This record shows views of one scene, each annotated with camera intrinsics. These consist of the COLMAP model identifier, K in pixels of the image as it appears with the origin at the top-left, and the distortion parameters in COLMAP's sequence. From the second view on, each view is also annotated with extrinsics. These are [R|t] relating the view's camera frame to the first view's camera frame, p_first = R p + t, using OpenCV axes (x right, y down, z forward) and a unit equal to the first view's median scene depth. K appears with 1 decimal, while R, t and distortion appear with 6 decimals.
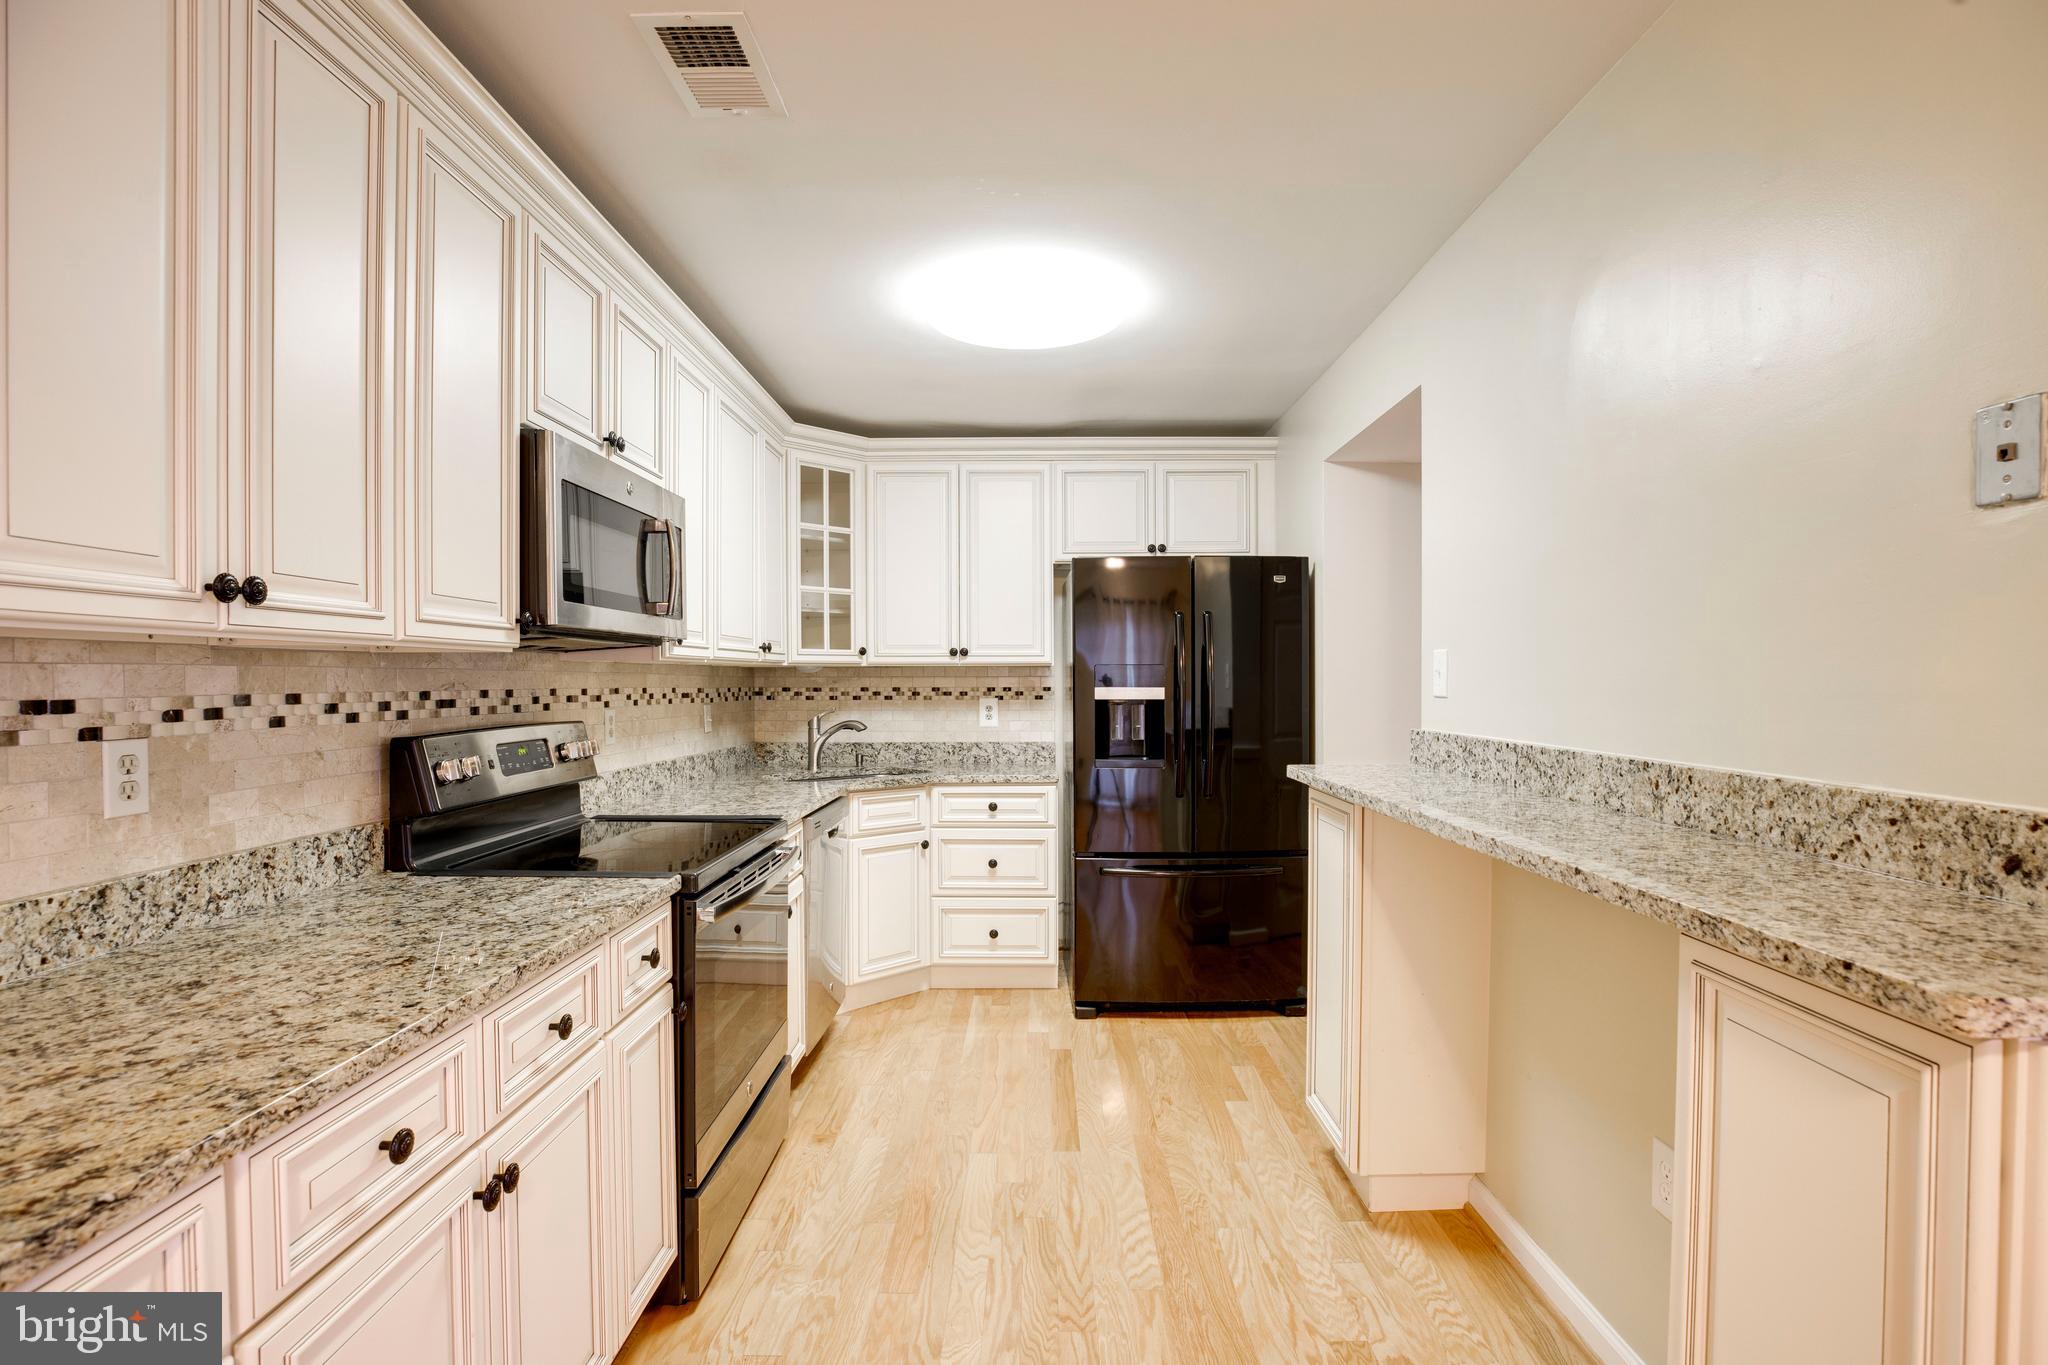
lens RADIAL K [[952.6, 0, 1032.0], [0, 952.6, 695.4], [0, 0, 1]] dist [-0.046083, 0.013433]
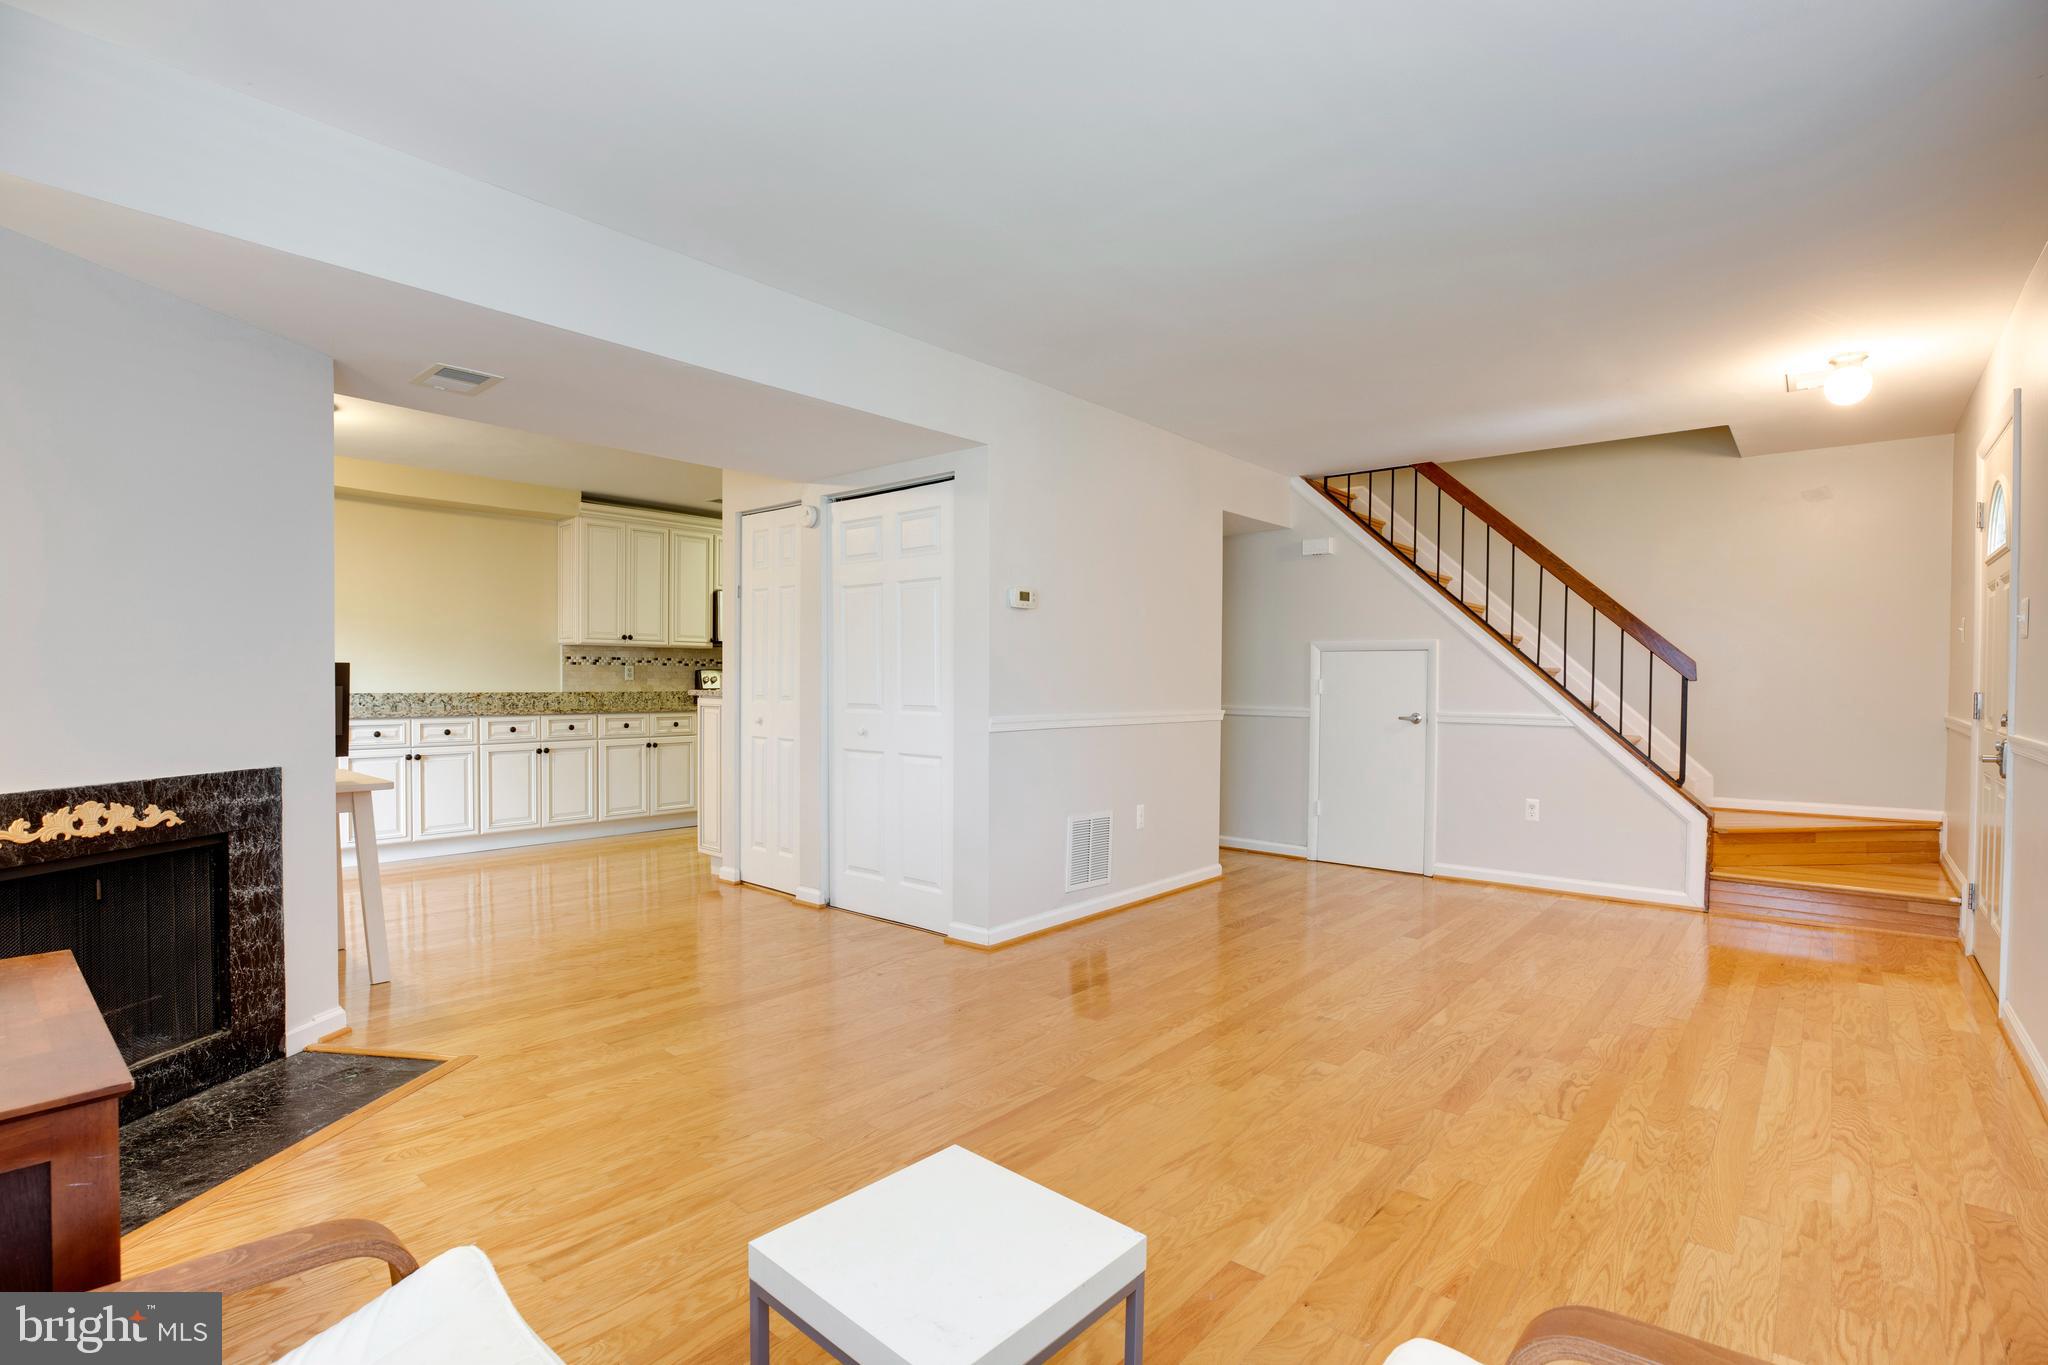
lens RADIAL K [[957.0, 0, 1041.3], [0, 957.0, 691.2], [0, 0, 1]] dist [-0.046041, 0.012537]
pose [[0.766958, 0.017079, -0.641470, 1.650920], [-0.020362, 0.999790, 0.002274, 0.051893], [0.641374, 0.011318, 0.767145, -0.630676]]
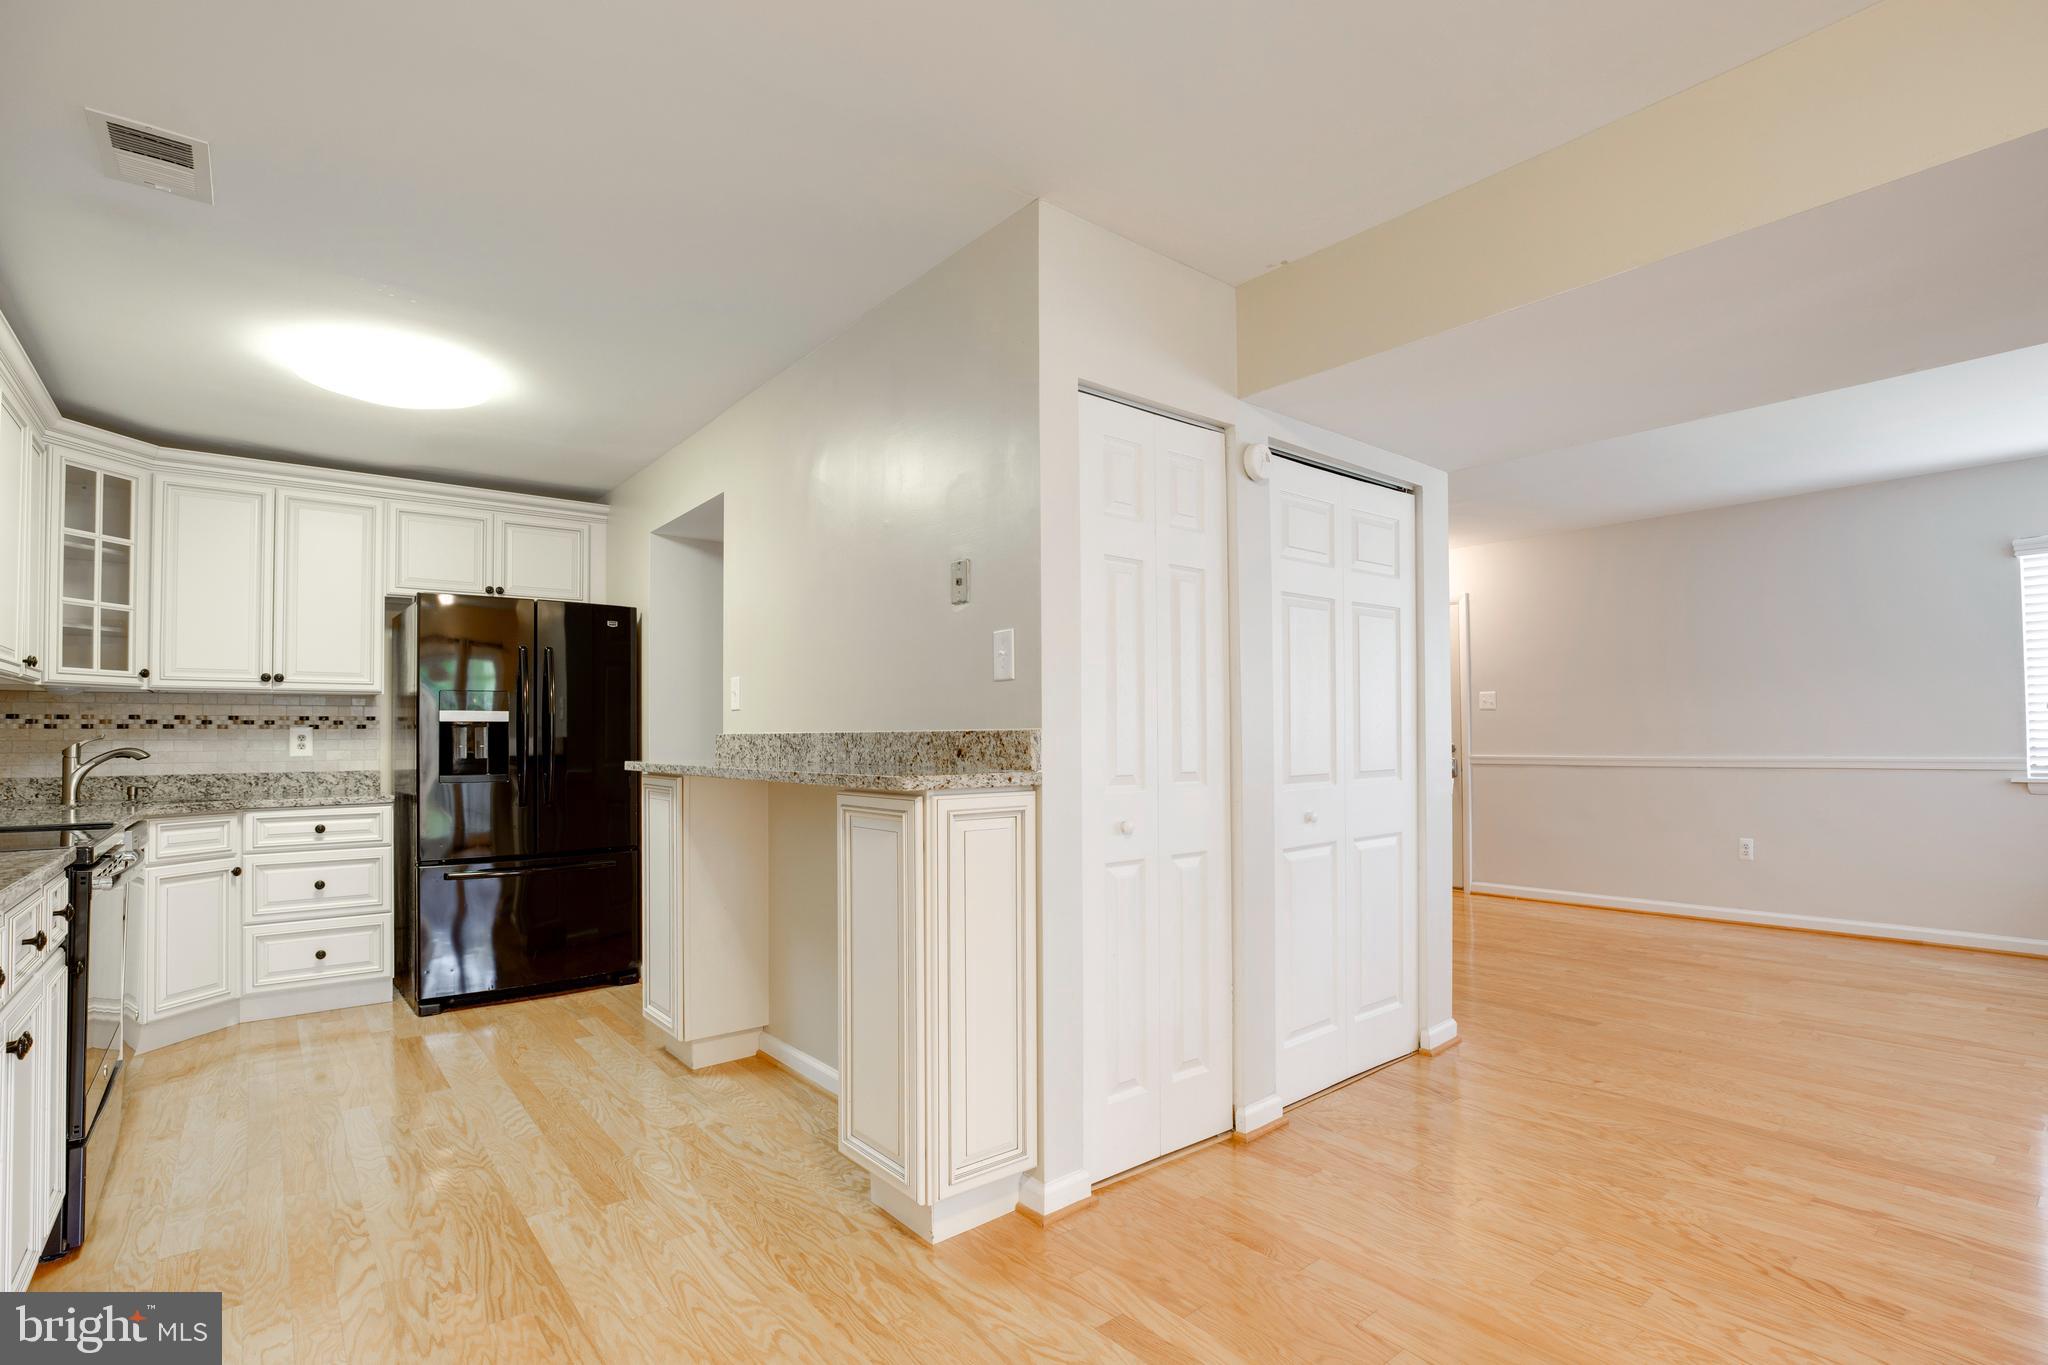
lens RADIAL K [[973.7, 0, 1033.8], [0, 973.7, 711.8], [0, 0, 1]] dist [-0.050642, 0.015635]
pose [[0.771048, 0.012448, 0.636655, -0.112695], [0.017123, 0.999042, -0.040271, 0.051176], [-0.636547, 0.041953, 0.770096, -0.304852]]
